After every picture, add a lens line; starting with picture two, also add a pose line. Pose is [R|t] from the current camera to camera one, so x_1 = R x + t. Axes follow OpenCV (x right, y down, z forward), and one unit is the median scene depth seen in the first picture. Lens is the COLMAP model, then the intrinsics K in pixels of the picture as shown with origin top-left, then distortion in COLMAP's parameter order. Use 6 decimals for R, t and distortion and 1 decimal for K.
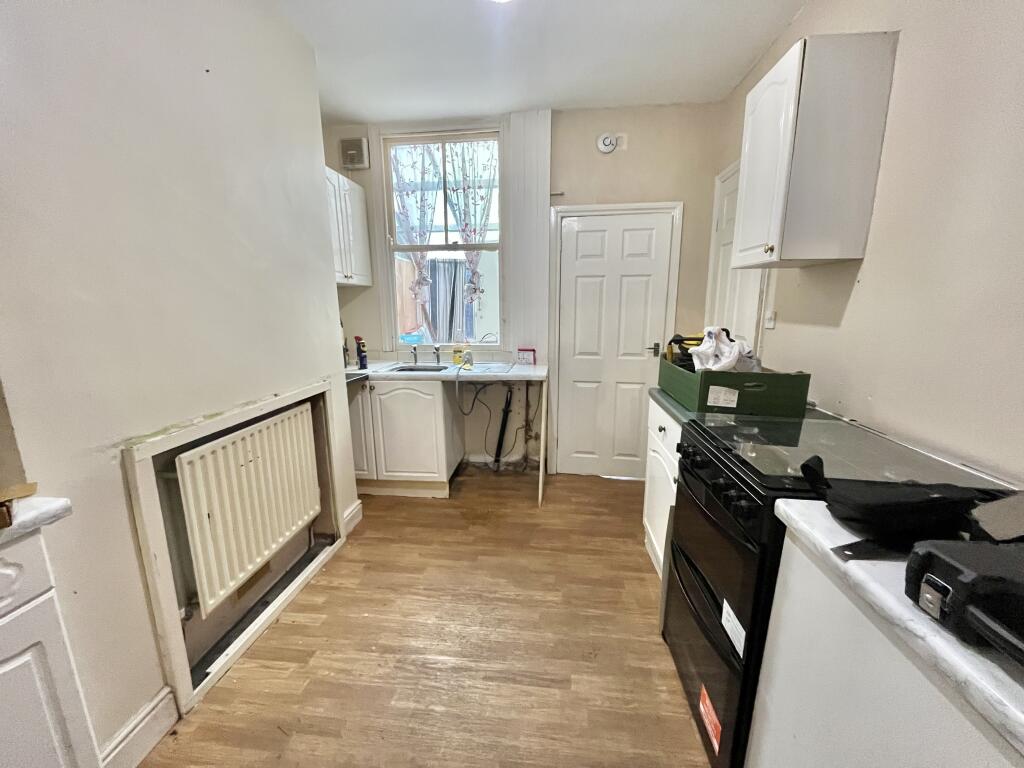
lens RADIAL K [[412.5, 0, 509.4], [0, 412.5, 385.7], [0, 0, 1]] dist [-0.004798, -0.000248]
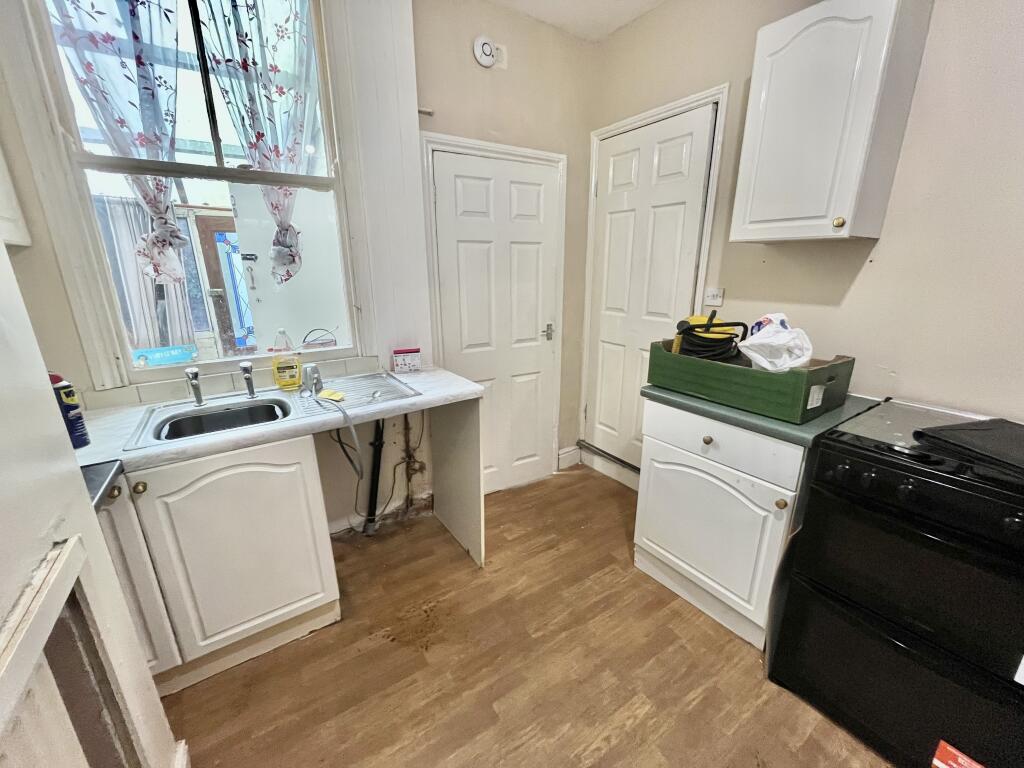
lens RADIAL K [[412.5, 0, 511.7], [0, 412.5, 385.6], [0, 0, 1]] dist [-0.004798, -0.000248]
pose [[0.764903, -0.178516, 0.618915, -0.262630], [0.128423, 0.983804, 0.125048, -0.097515], [-0.631214, -0.016166, 0.775440, 0.390251]]
